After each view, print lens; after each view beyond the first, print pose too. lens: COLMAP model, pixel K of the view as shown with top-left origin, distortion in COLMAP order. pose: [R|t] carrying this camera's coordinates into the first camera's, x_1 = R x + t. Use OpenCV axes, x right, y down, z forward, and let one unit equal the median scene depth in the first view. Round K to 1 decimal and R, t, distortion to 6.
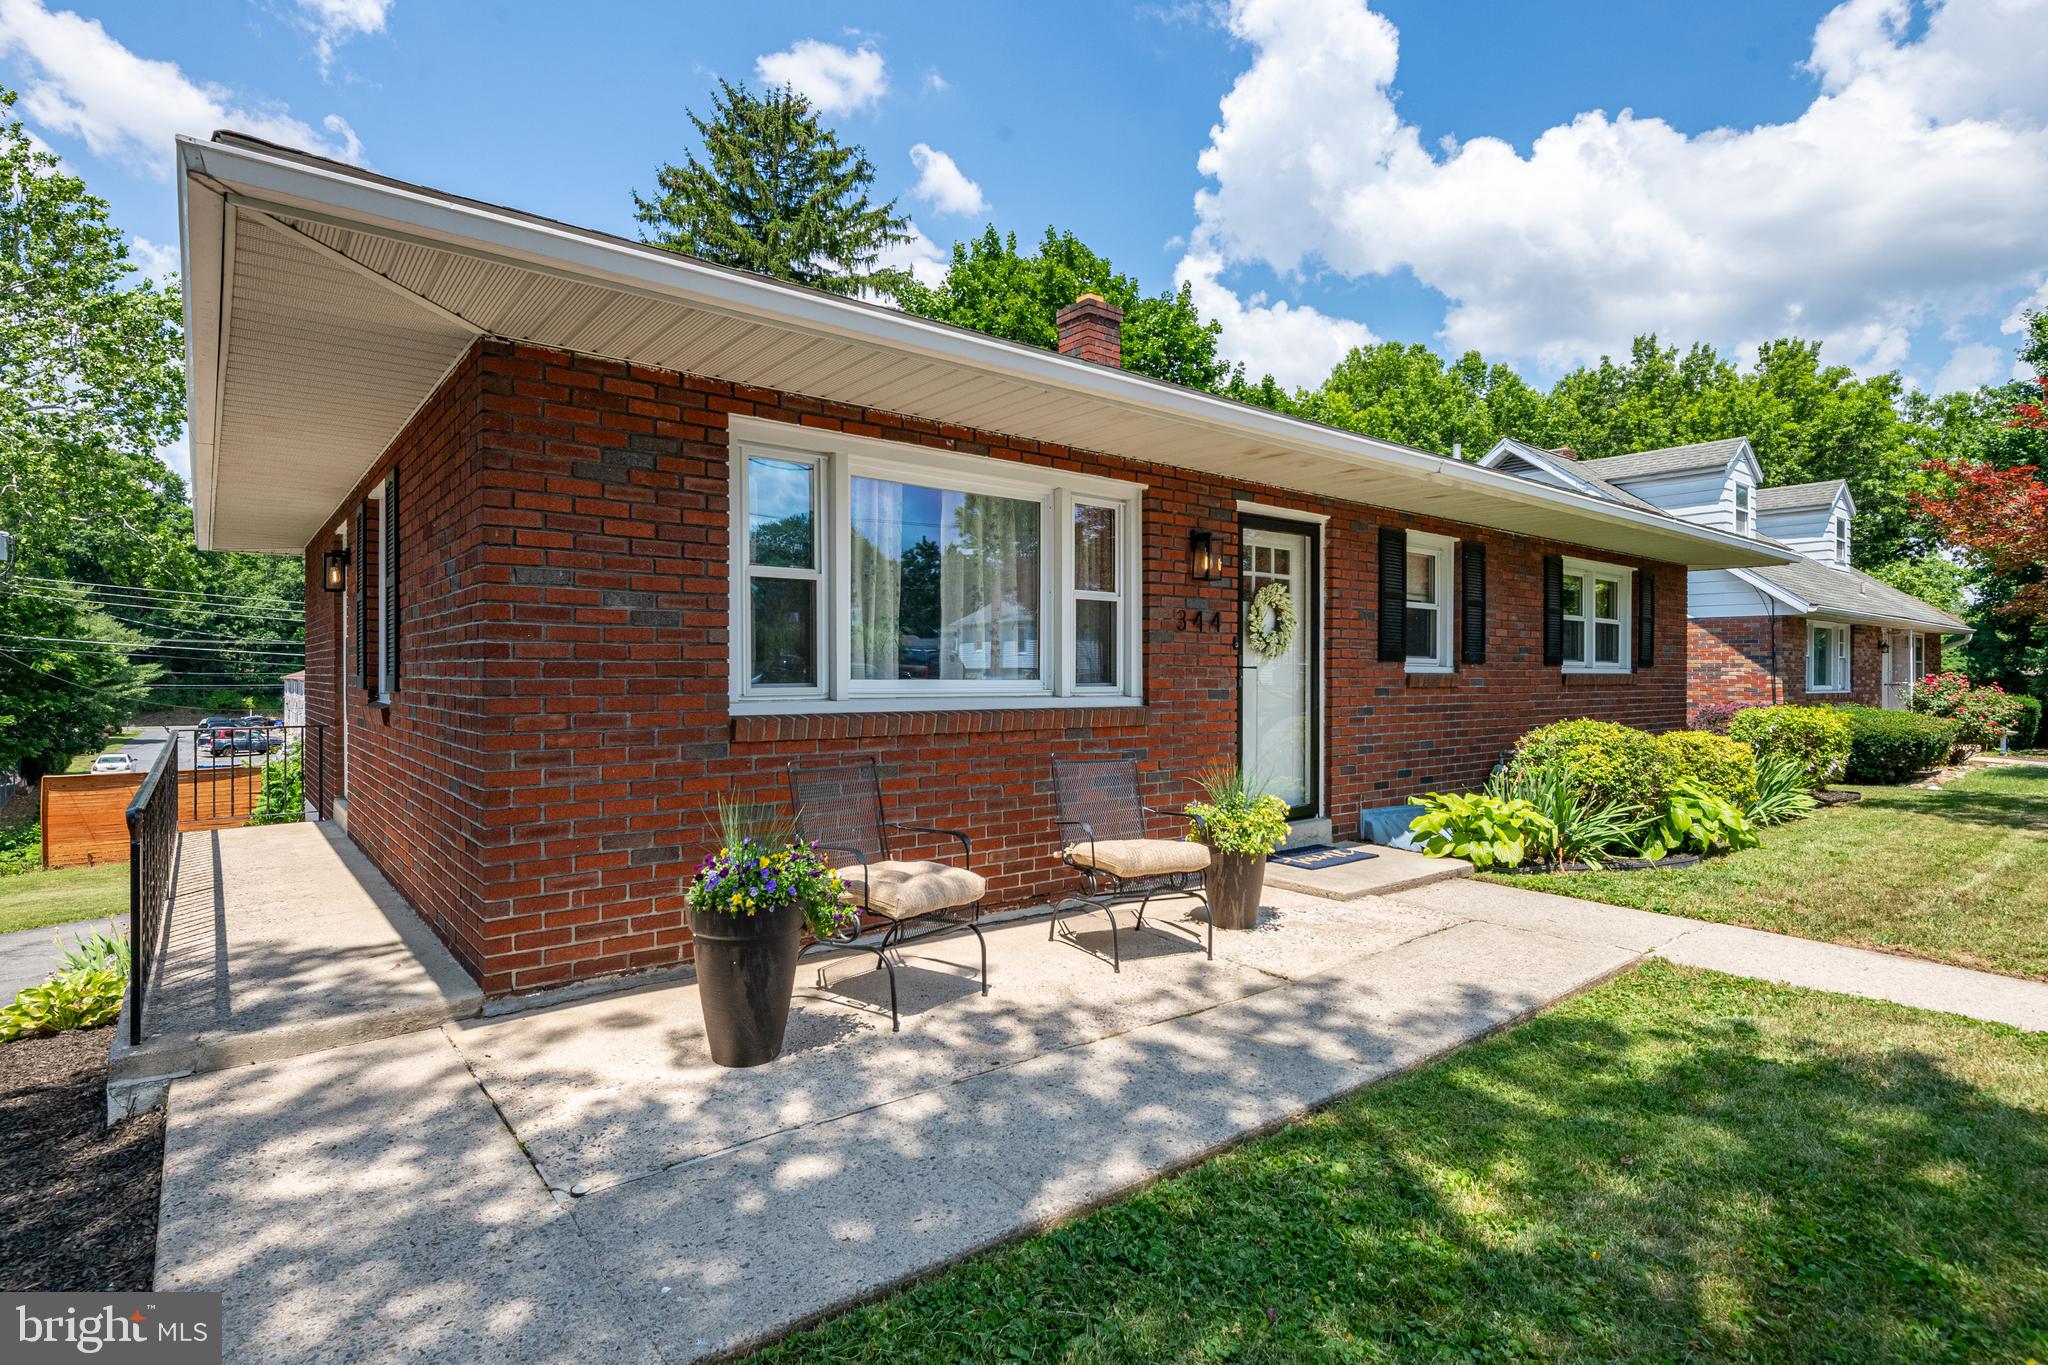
lens RADIAL K [[997.7, 0, 992.8], [0, 997.7, 706.5], [0, 0, 1]] dist [0.002203, -0.008890]
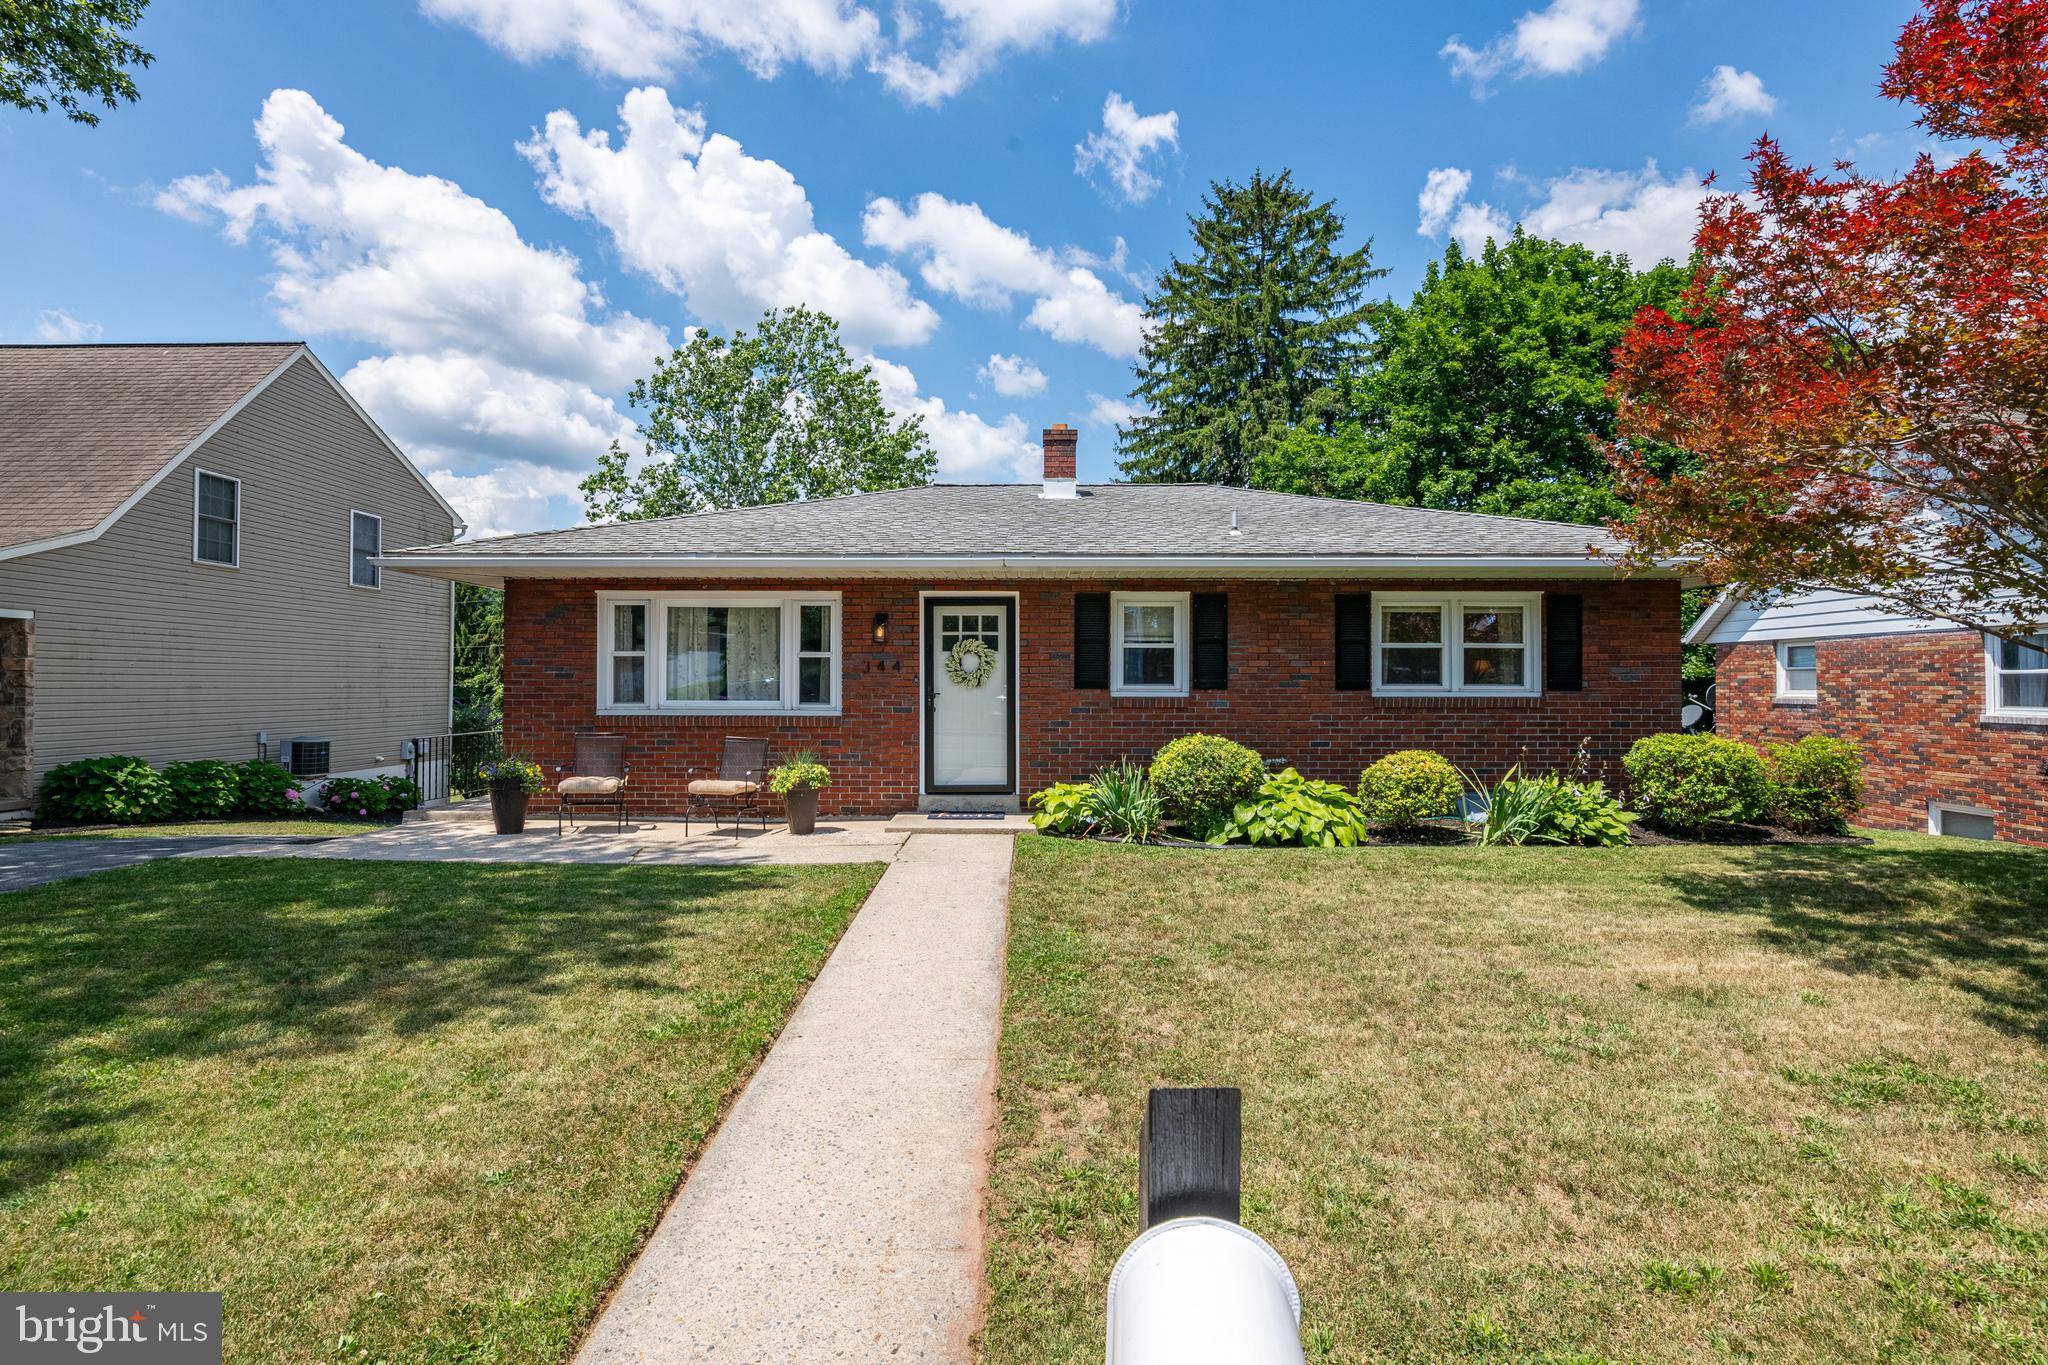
lens RADIAL K [[997.7, 0, 1006.4], [0, 997.7, 697.5], [0, 0, 1]] dist [0.002203, -0.008890]
pose [[0.770648, 0.003895, -0.637249, 1.180709], [-0.020518, 0.999615, -0.018703, -0.004866], [0.636931, 0.027488, 0.770431, -0.135753]]
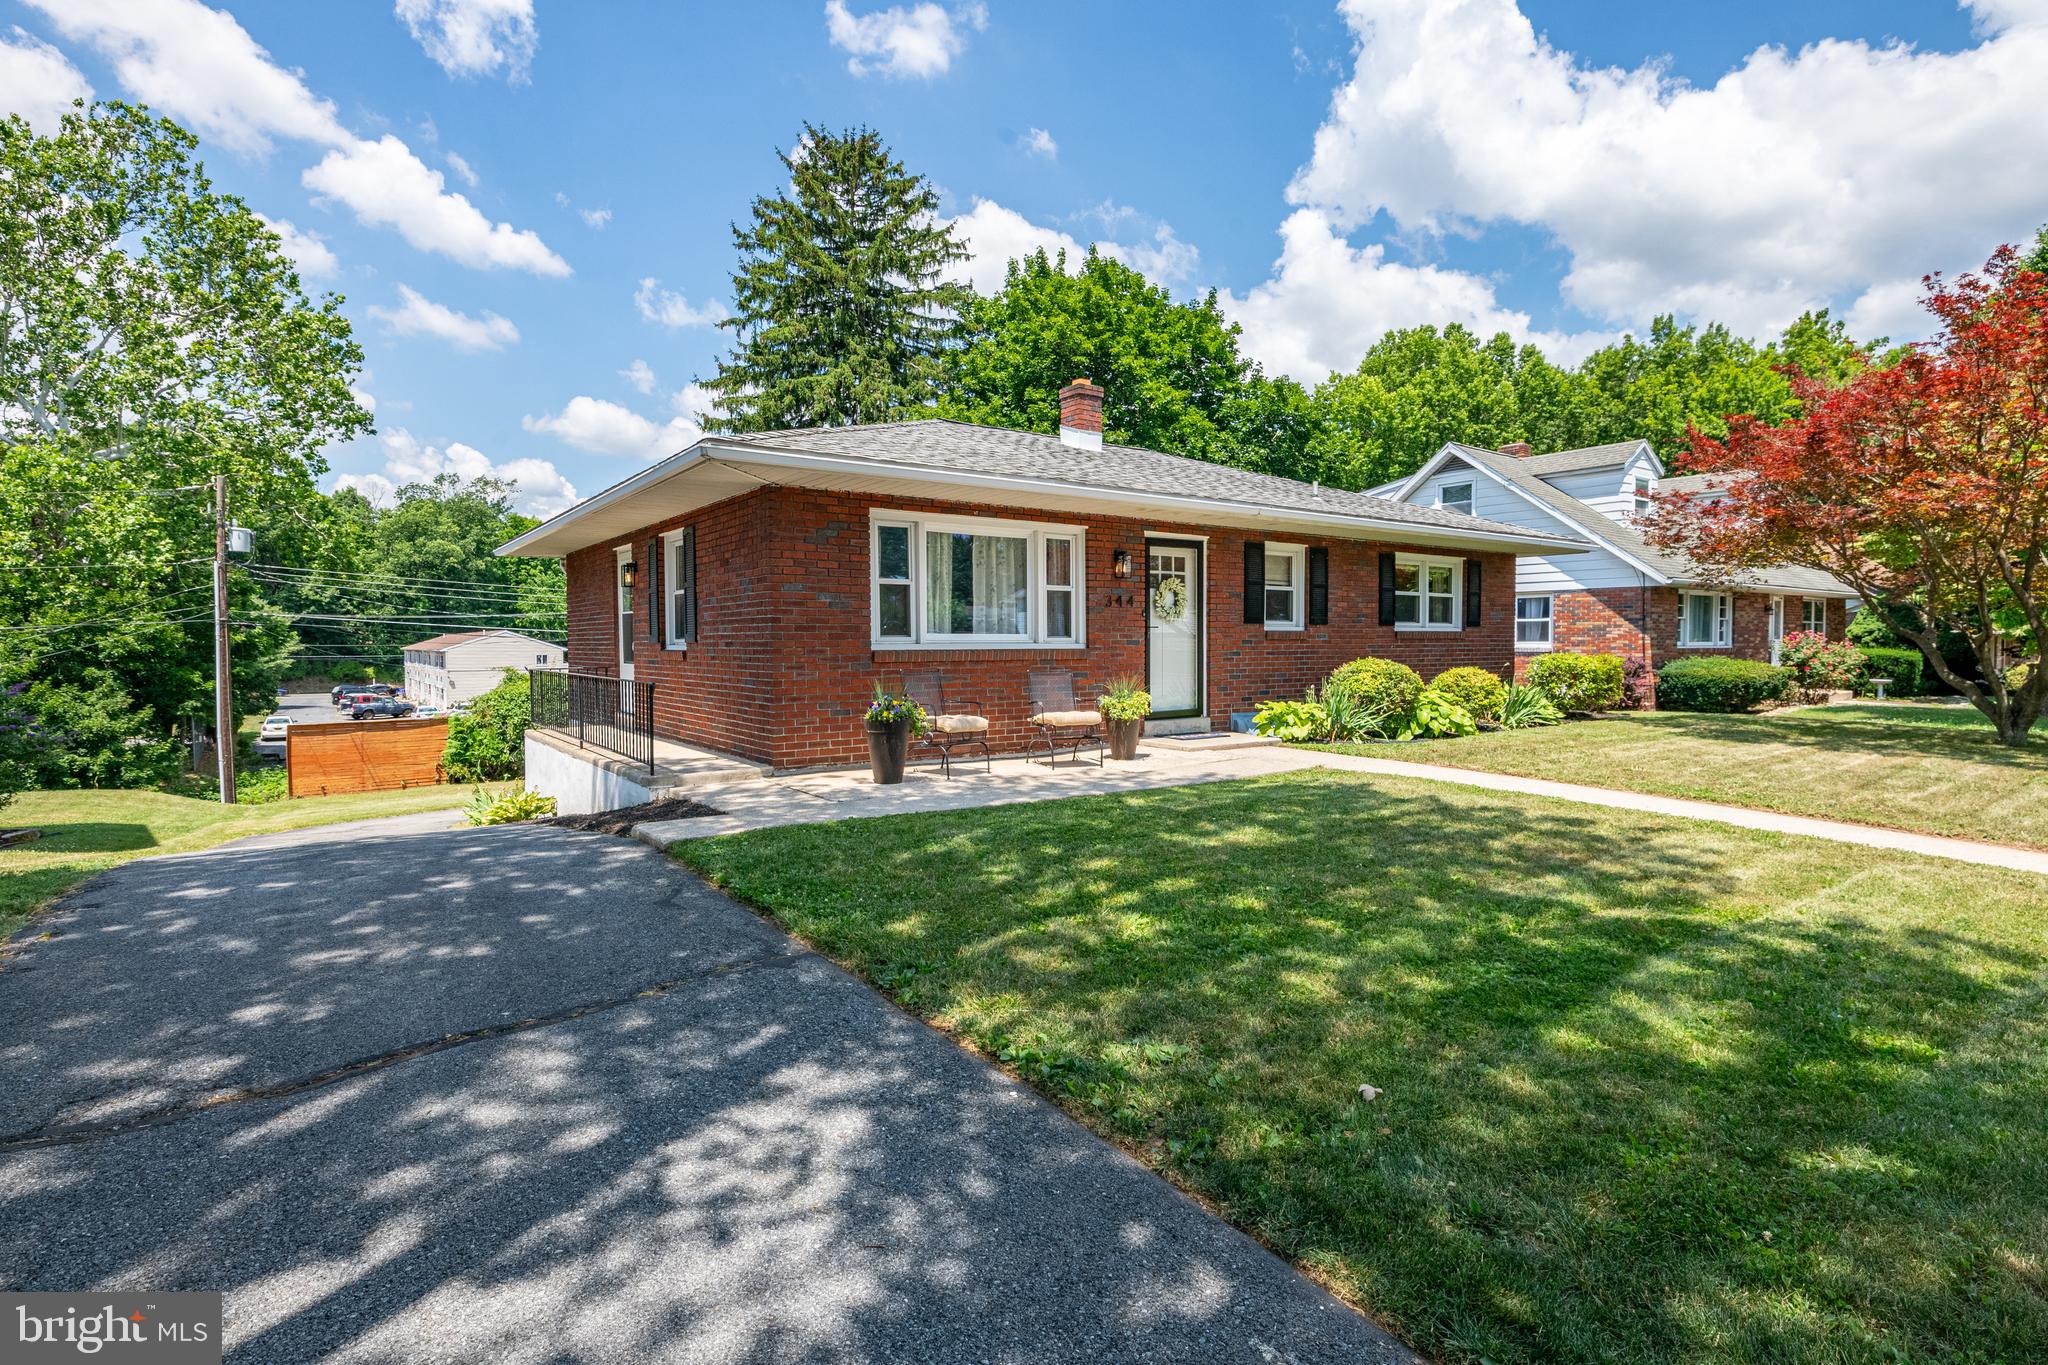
lens RADIAL K [[997.7, 0, 1005.6], [0, 997.7, 712.8], [0, 0, 1]] dist [0.002203, -0.008890]
pose [[0.998480, -0.002445, -0.055066, 0.082195], [0.004531, 0.999276, 0.037782, 0.037442], [0.054934, -0.037974, 0.997768, -0.655509]]
